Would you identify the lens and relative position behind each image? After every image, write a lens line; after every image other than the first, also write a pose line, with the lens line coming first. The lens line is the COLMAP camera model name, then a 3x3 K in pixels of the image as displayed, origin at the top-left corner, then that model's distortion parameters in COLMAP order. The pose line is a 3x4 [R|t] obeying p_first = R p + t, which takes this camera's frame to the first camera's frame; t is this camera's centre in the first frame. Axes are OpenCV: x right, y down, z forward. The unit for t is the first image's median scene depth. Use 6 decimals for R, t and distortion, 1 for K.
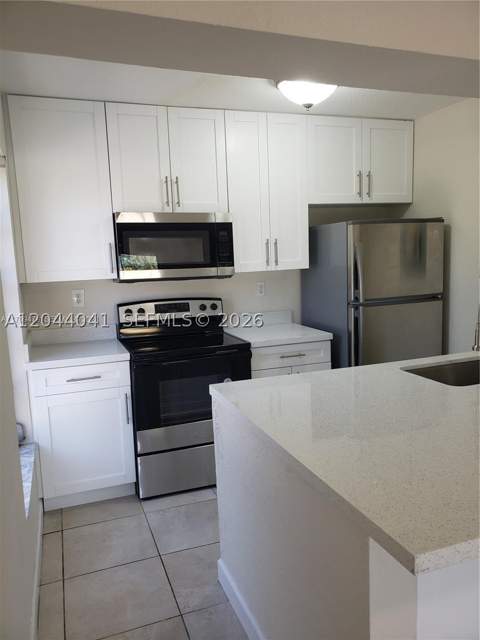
lens RADIAL K [[485.3, 0, 240.0], [0, 485.3, 320.0], [0, 0, 1]] dist [0.073527, -0.140866]
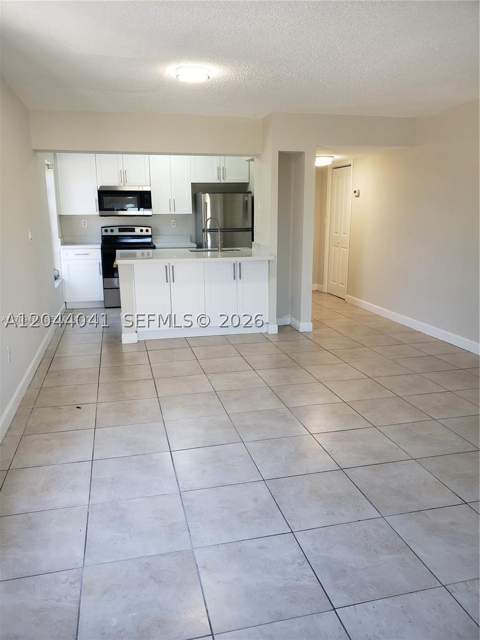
lens RADIAL K [[481.6, 0, 240.8], [0, 481.6, 315.1], [0, 0, 1]] dist [0.014318, 0.008552]
pose [[0.994051, 0.052414, -0.095478, 0.604313], [-0.044208, 0.995303, 0.086123, 0.148569], [0.099544, -0.081390, 0.991699, -1.135408]]
